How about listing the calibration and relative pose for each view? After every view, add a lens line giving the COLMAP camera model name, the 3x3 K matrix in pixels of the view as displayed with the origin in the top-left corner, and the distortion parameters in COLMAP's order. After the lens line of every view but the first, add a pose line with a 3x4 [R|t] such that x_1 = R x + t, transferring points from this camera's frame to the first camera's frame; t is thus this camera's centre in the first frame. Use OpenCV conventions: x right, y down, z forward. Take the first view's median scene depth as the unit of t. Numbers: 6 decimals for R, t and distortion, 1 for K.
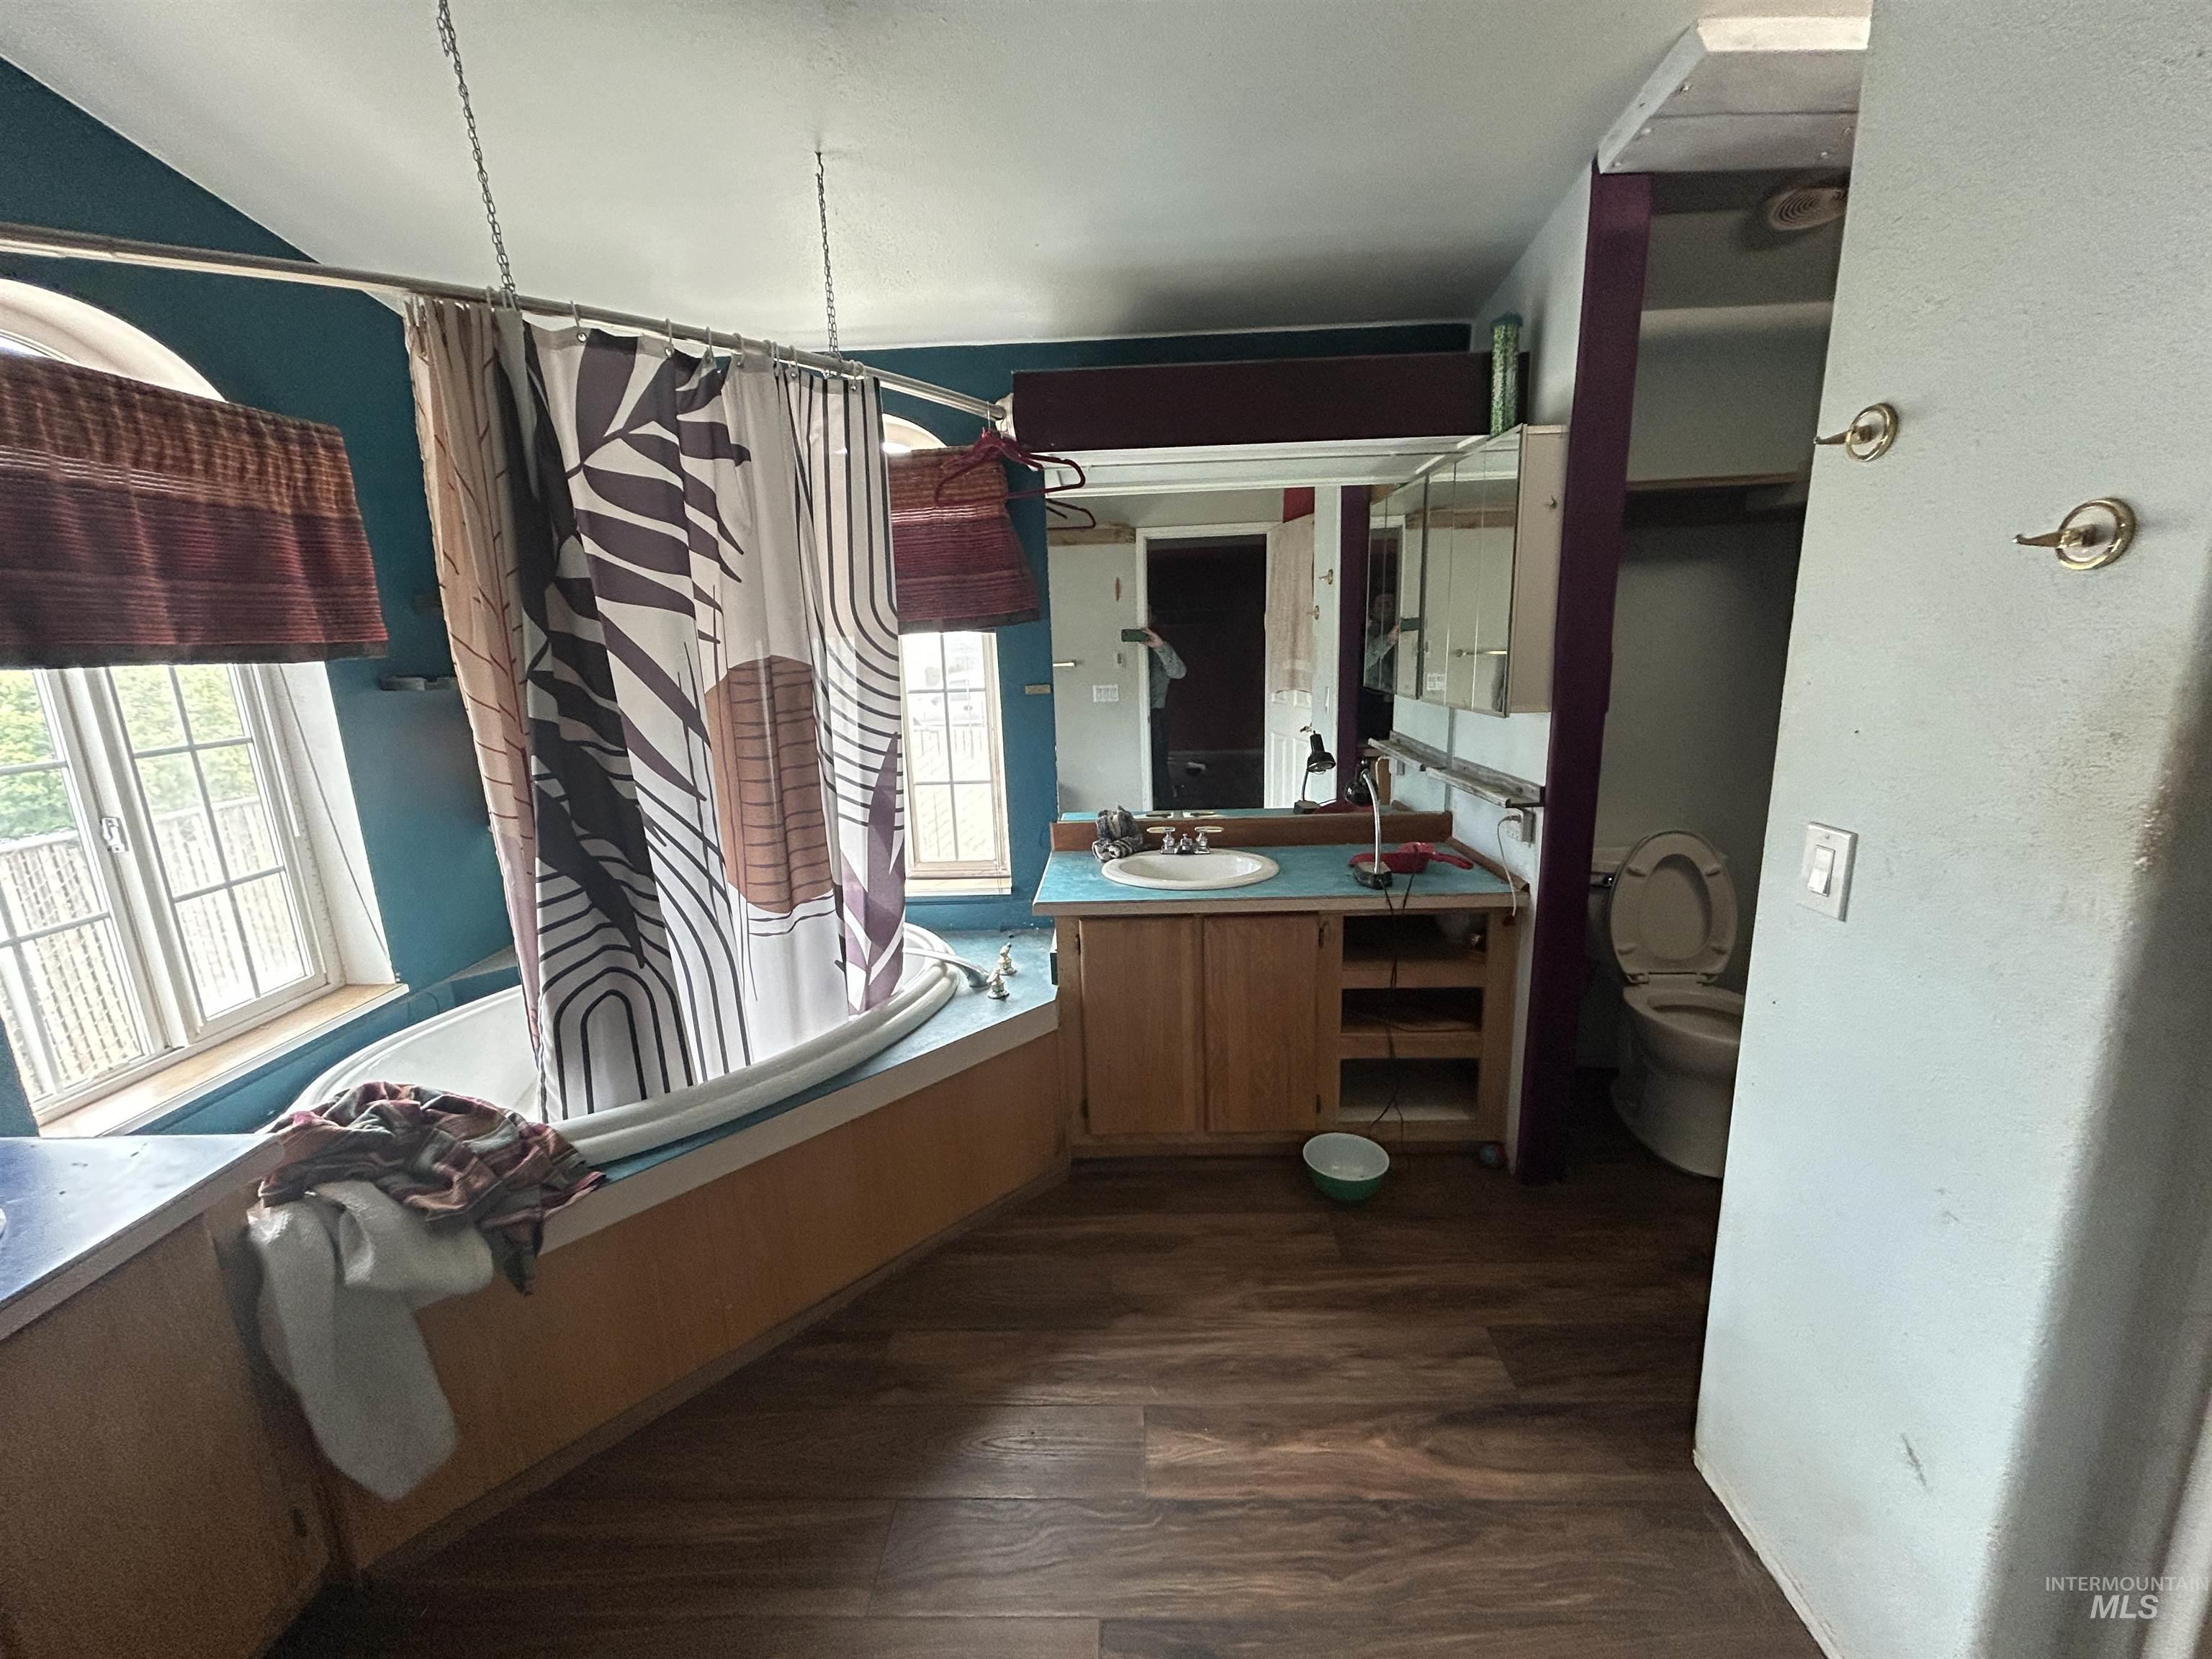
lens RADIAL K [[888.9, 0, 1109.2], [0, 888.9, 833.3], [0, 0, 1]] dist [-0.000180, 0.001442]
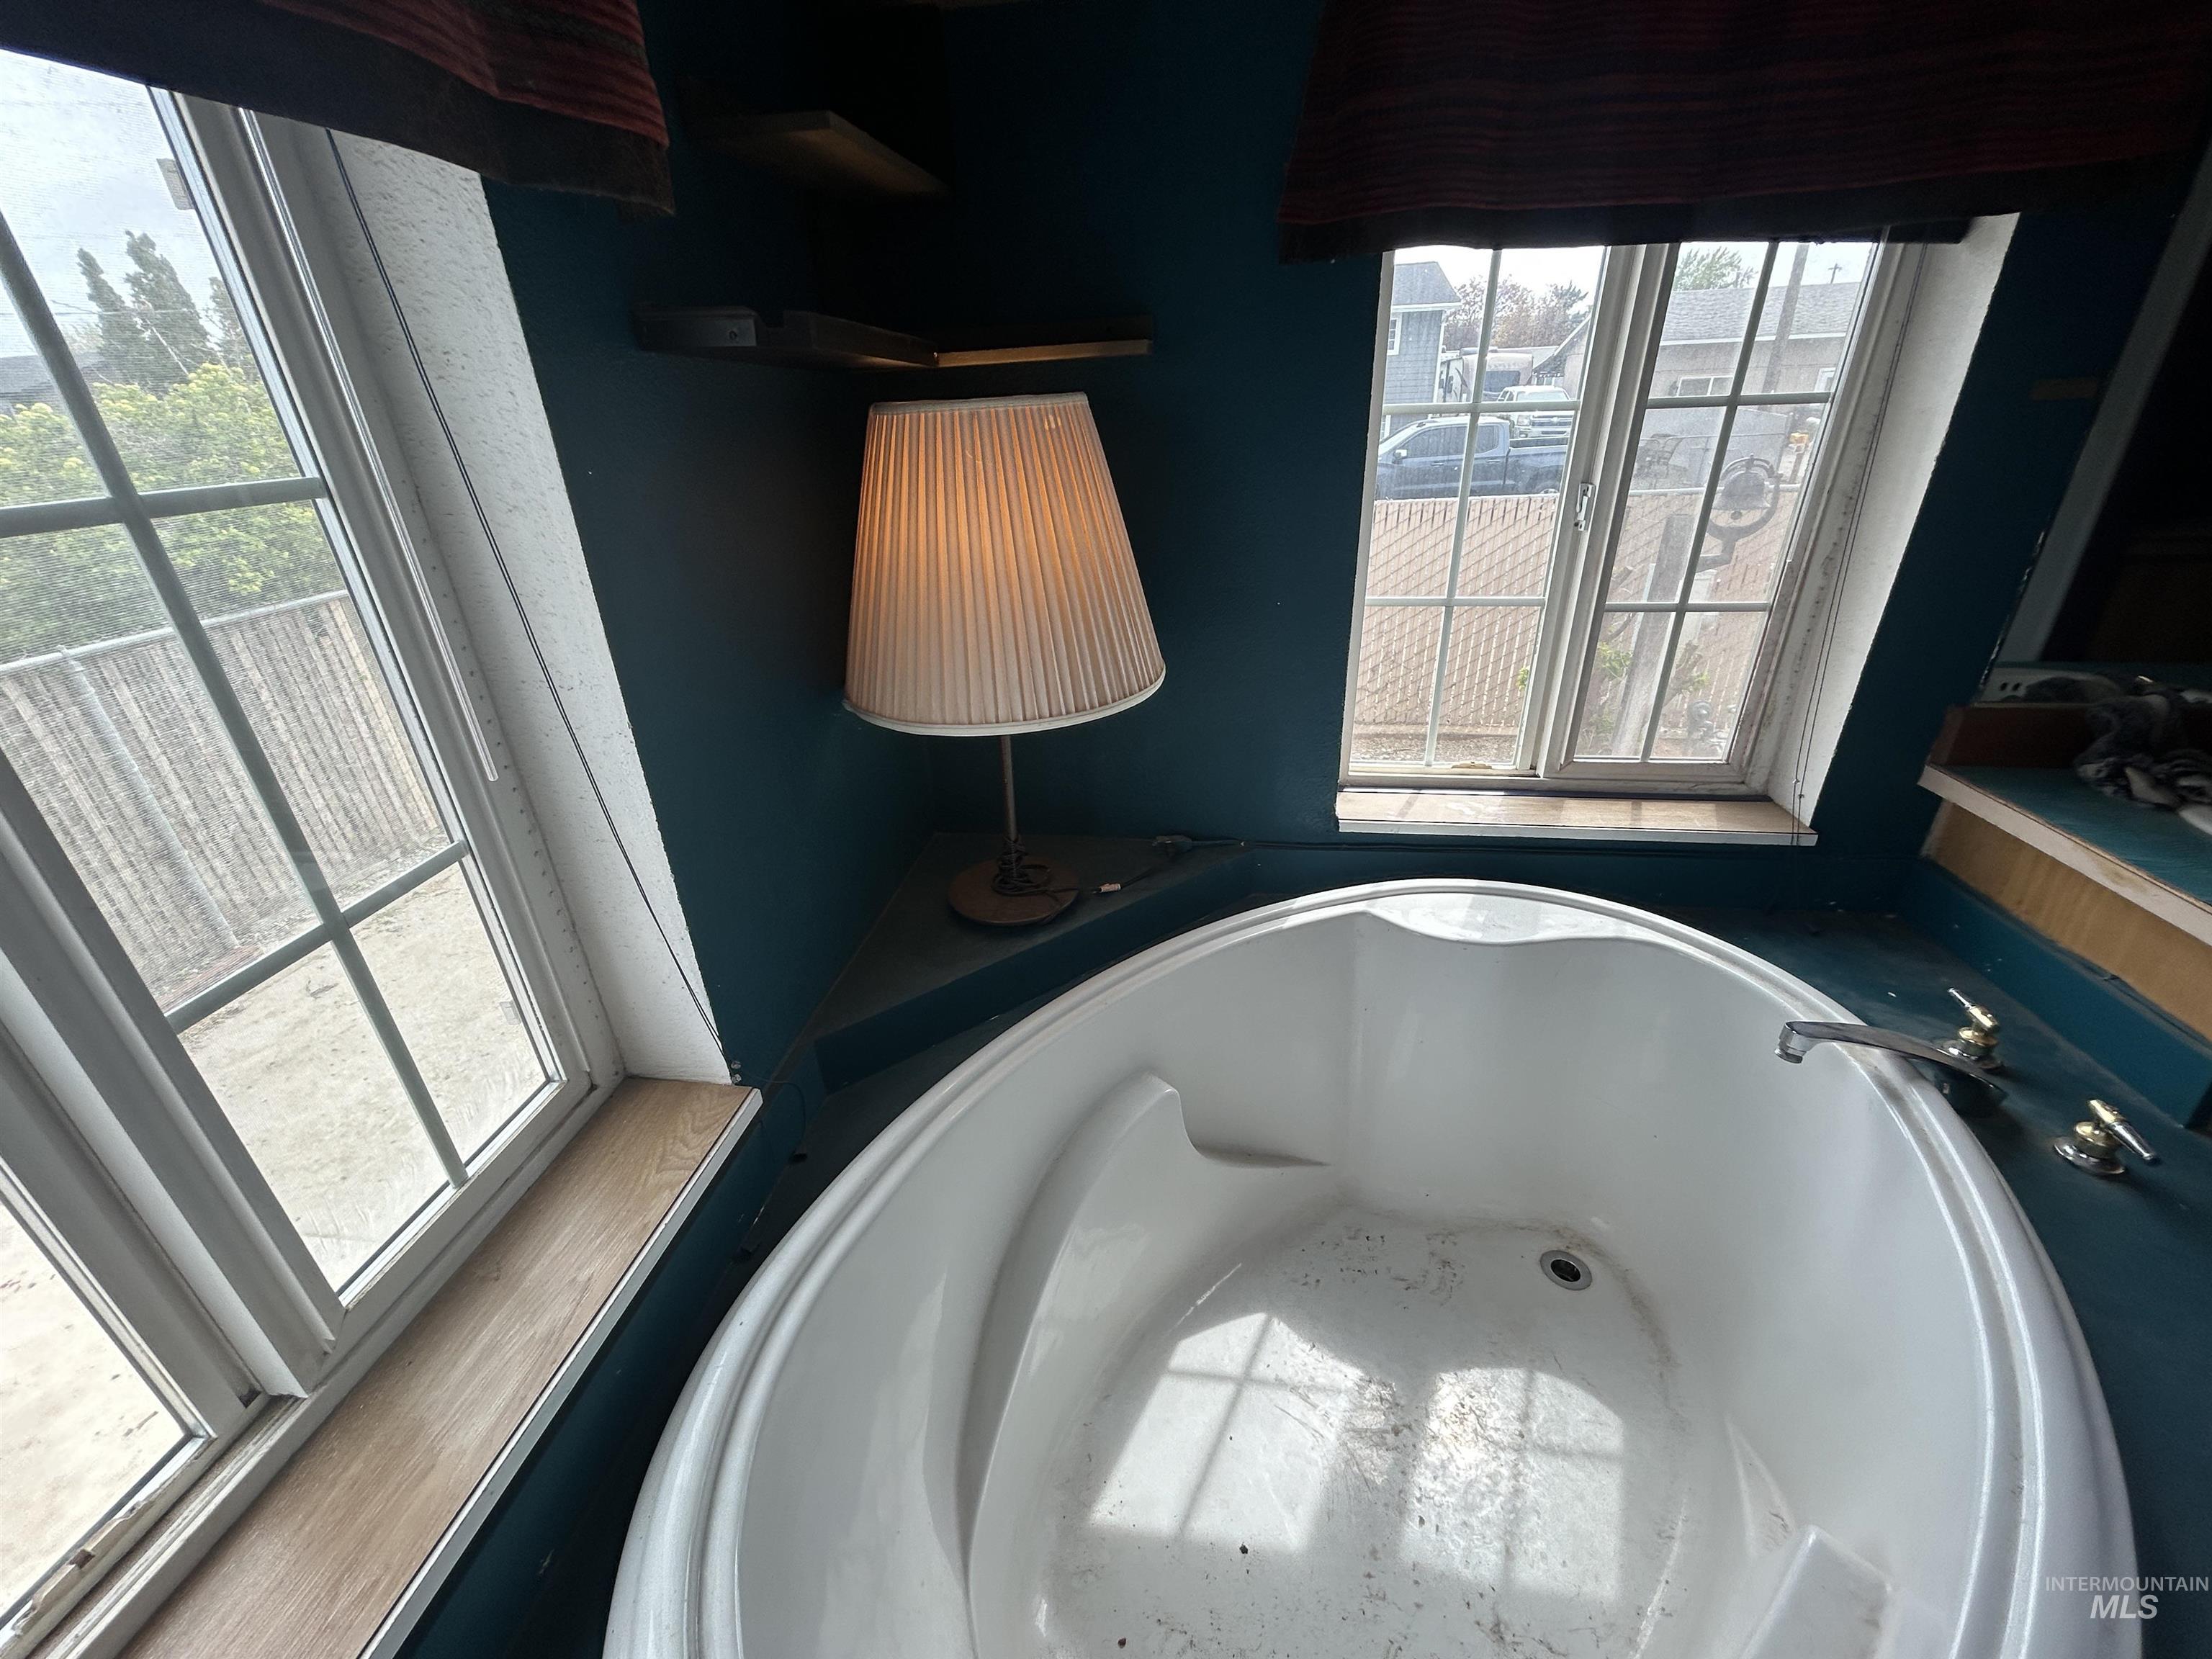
lens RADIAL K [[888.9, 0, 1103.7], [0, 888.9, 828.2], [0, 0, 1]] dist [-0.000180, 0.001442]
pose [[0.992528, 0.058690, -0.106978, -0.598865], [-0.031719, 0.970685, 0.238252, -0.065945], [0.117825, -0.233079, 0.965293, 0.647382]]
